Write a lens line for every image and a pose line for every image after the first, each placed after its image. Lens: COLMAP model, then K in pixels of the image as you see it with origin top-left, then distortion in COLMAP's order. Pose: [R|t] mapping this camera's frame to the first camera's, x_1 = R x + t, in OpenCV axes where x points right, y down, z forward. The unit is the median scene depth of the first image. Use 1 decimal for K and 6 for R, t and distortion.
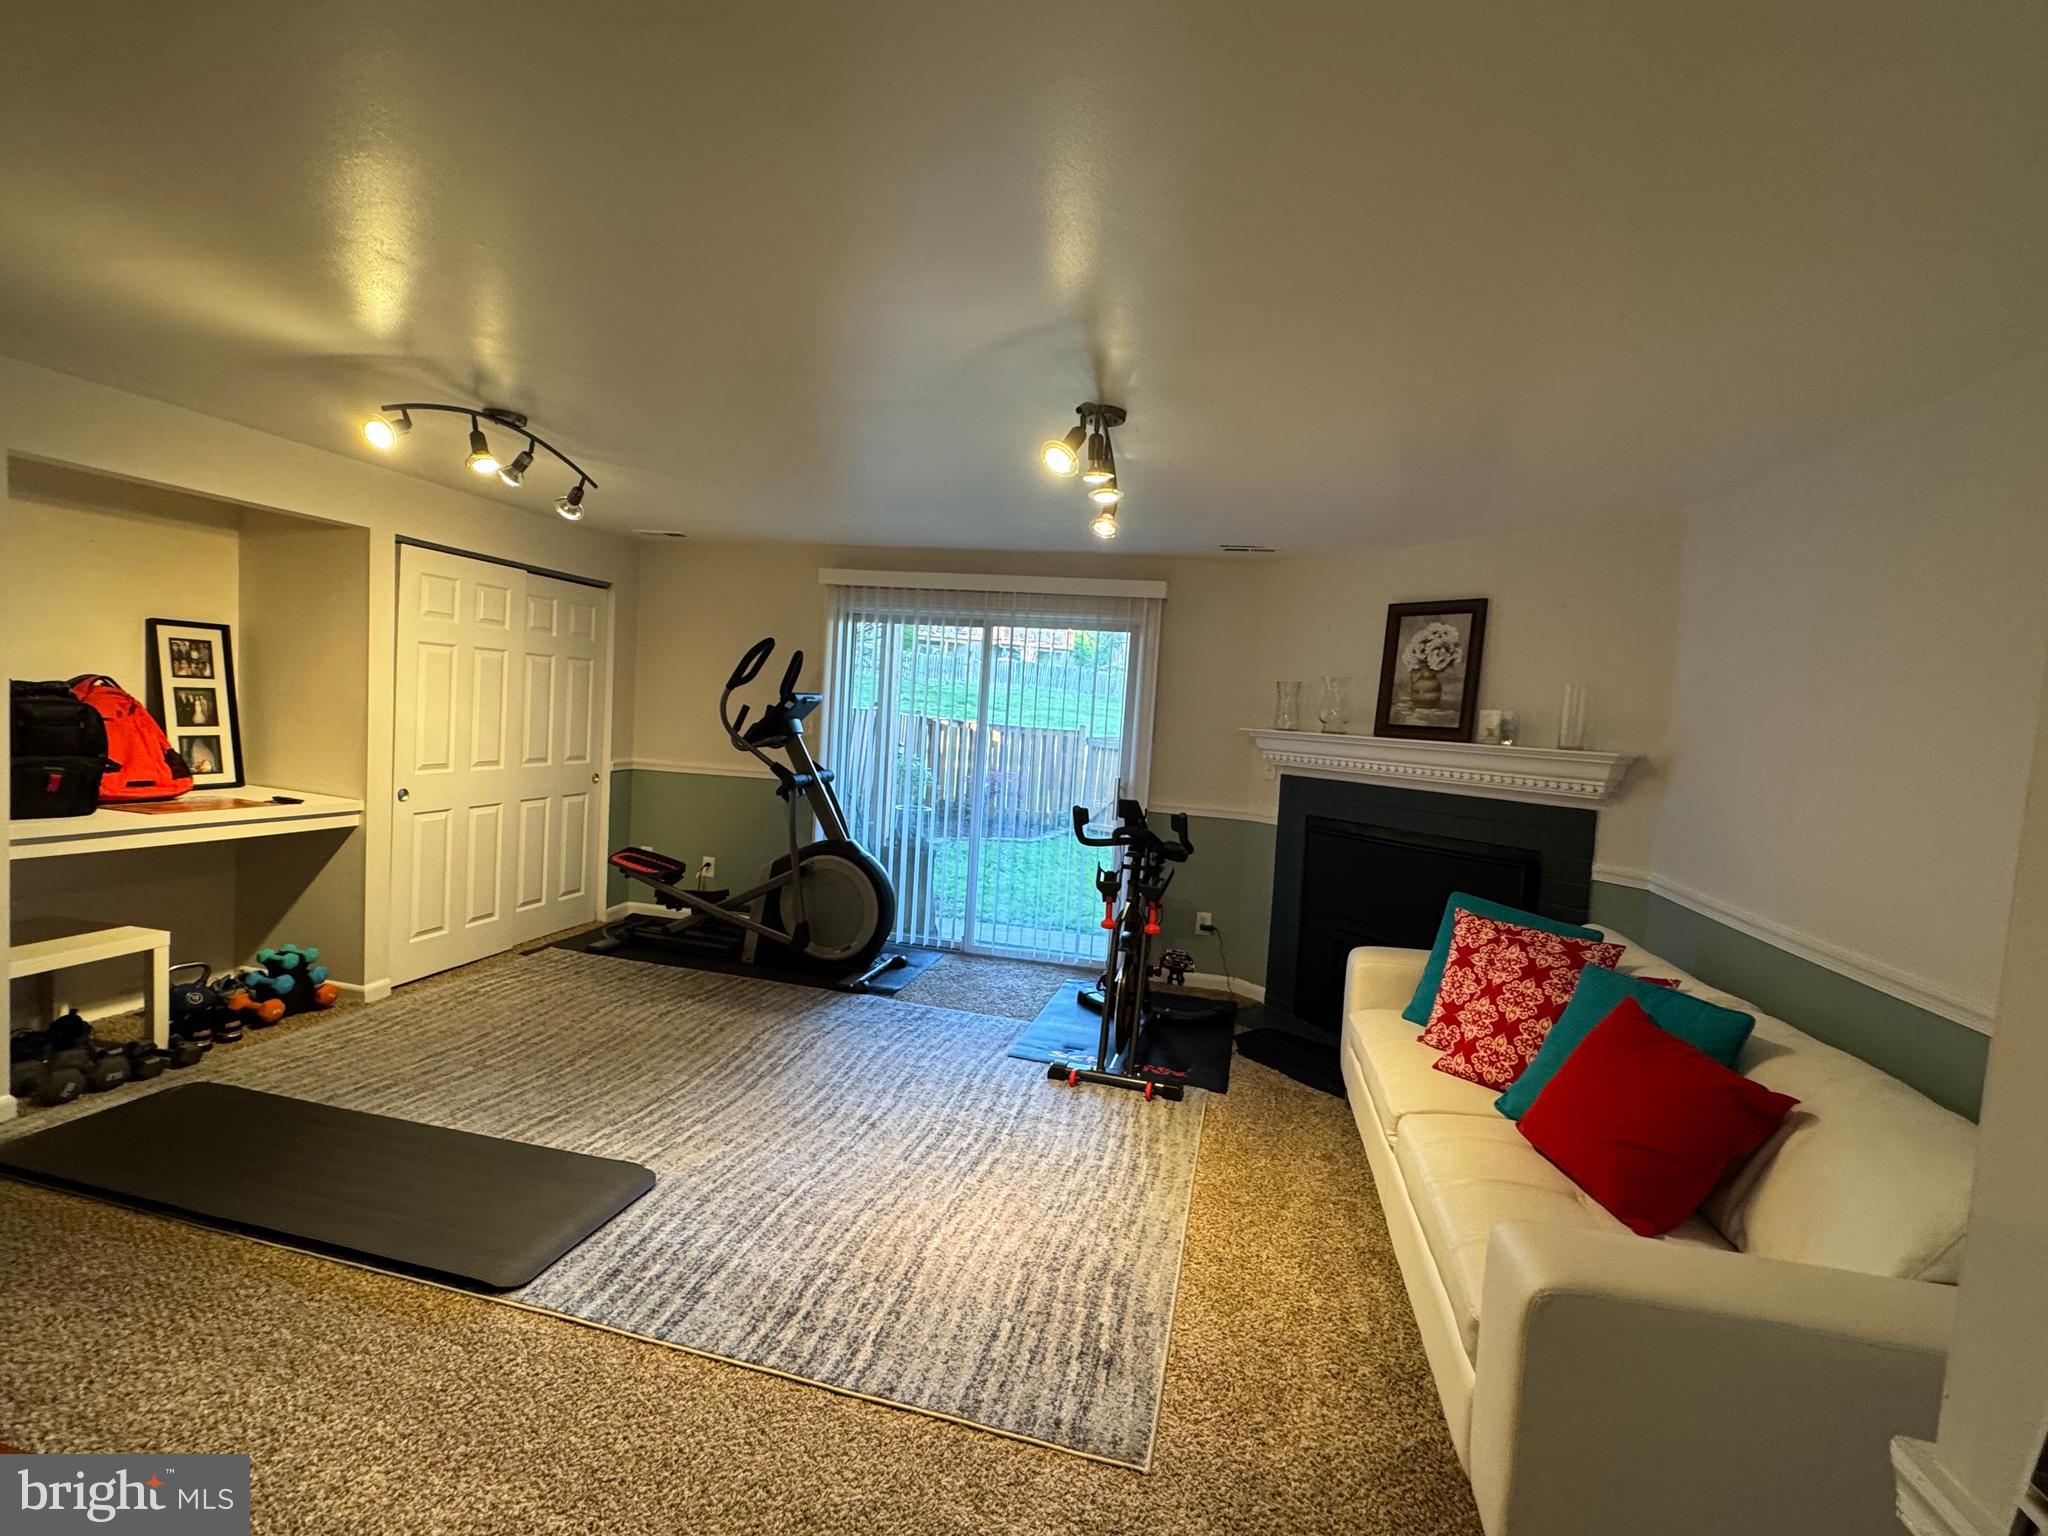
lens RADIAL K [[935.9, 0, 1024.0], [0, 935.9, 768.0], [0, 0, 1]] dist [0.000253, 0.000272]
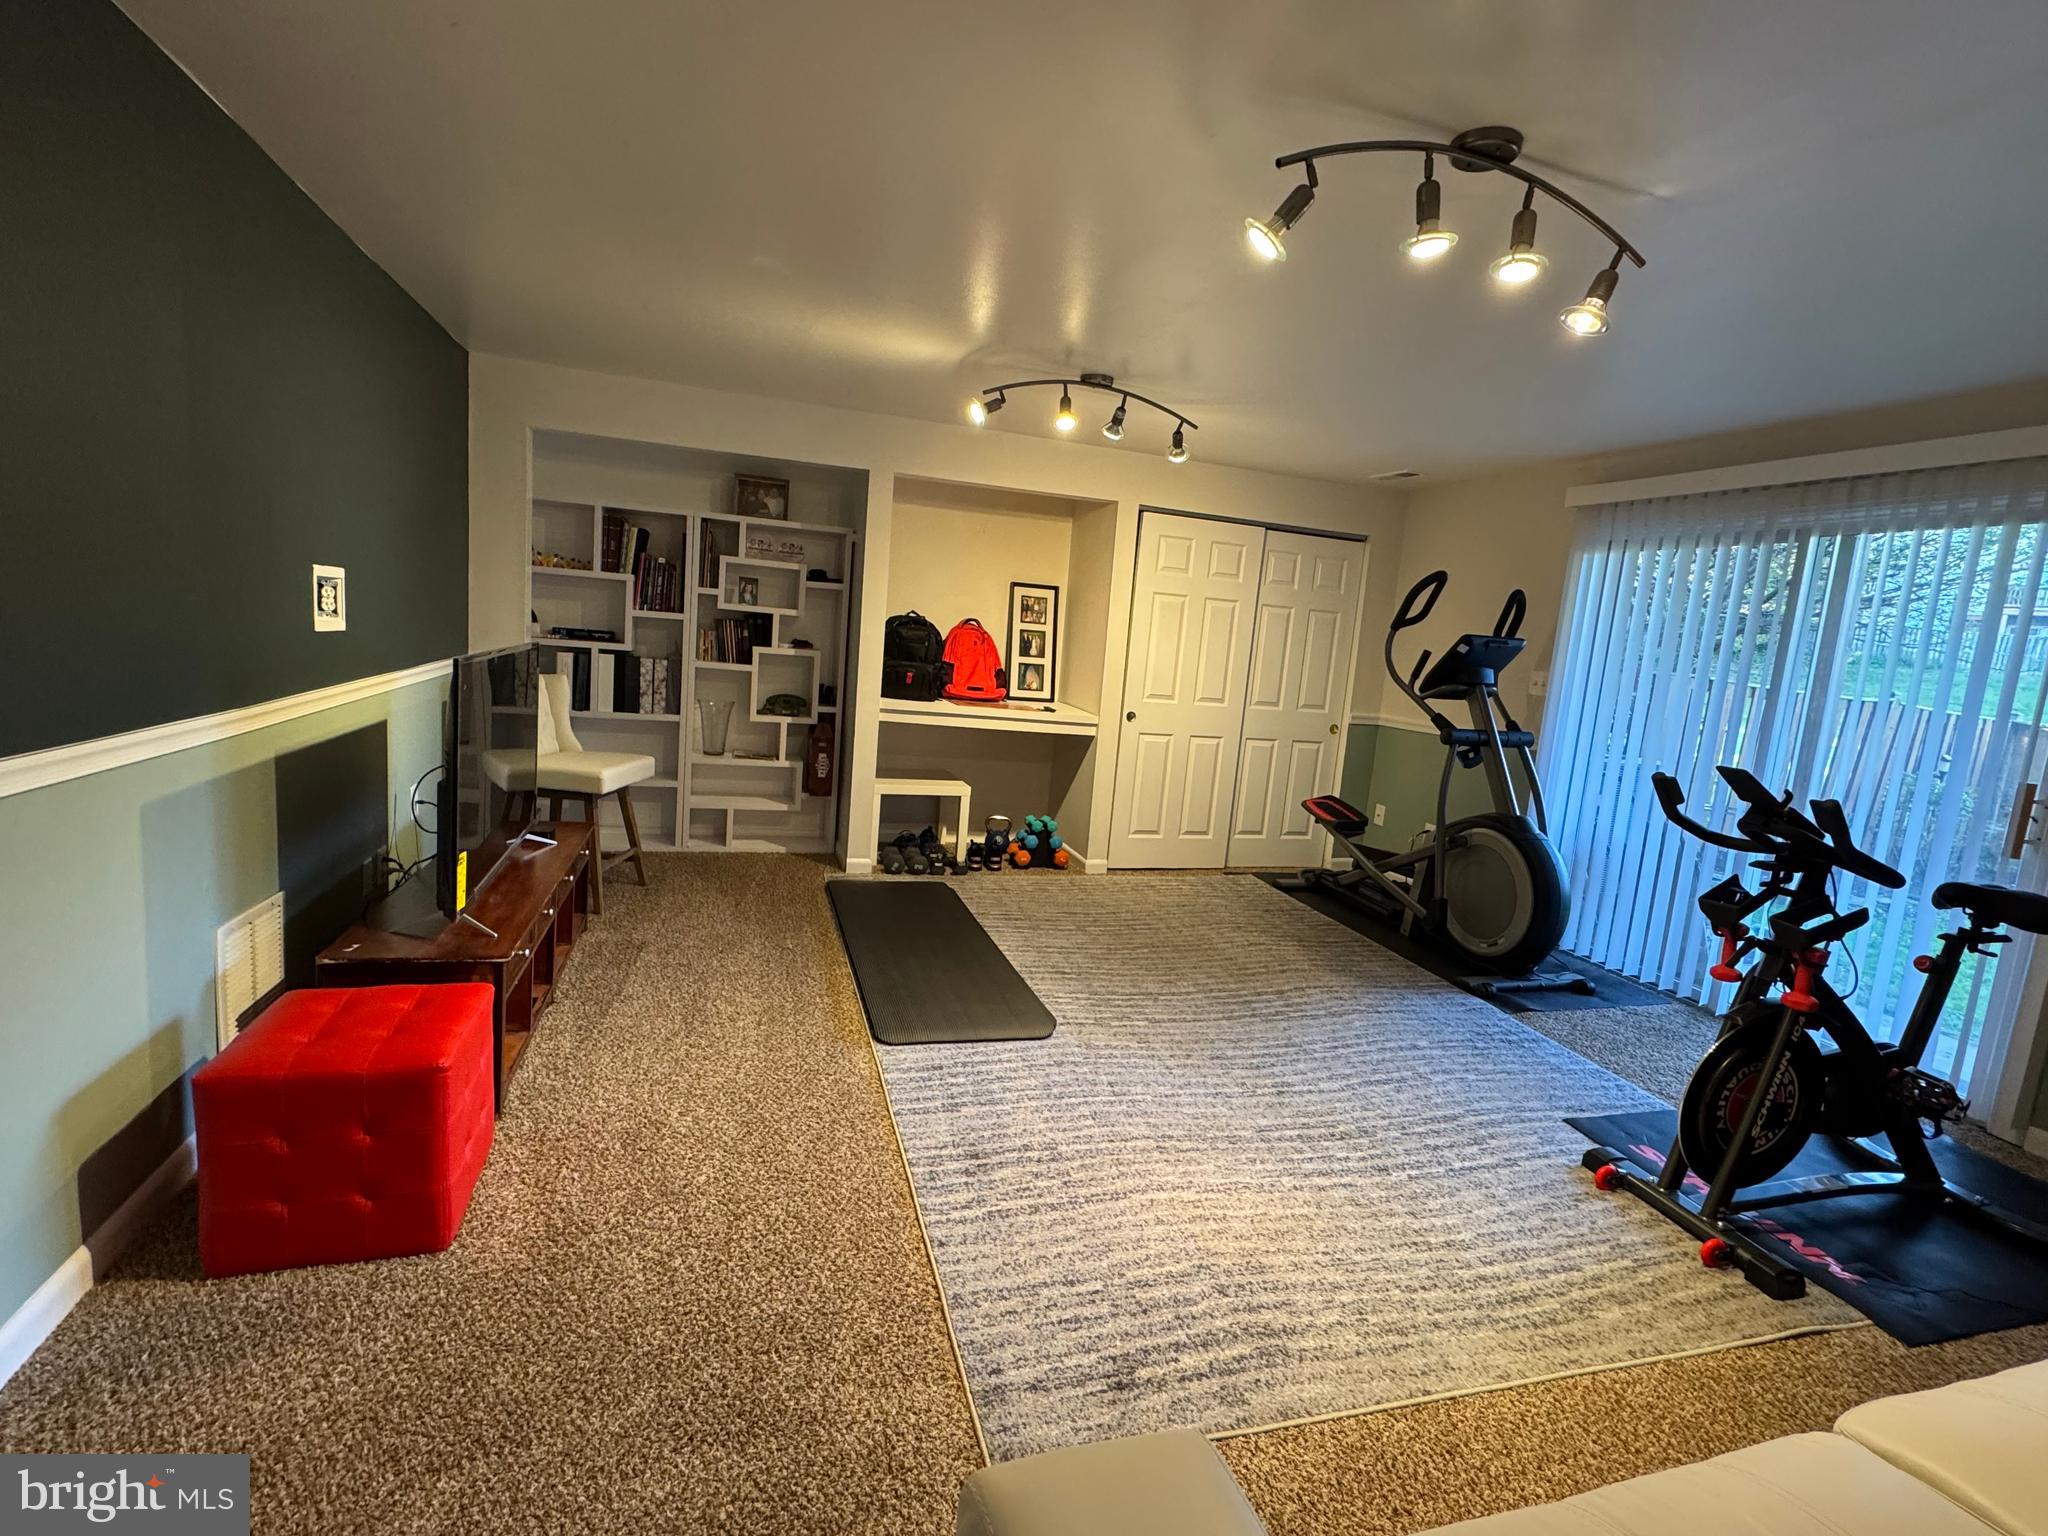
lens RADIAL K [[935.9, 0, 1024.0], [0, 935.9, 768.0], [0, 0, 1]] dist [0.000253, 0.000272]
pose [[0.507190, 0.103920, -0.855546, 0.372586], [-0.105604, 0.992717, 0.057977, 0.043924], [0.855340, 0.060944, 0.514471, 0.272232]]
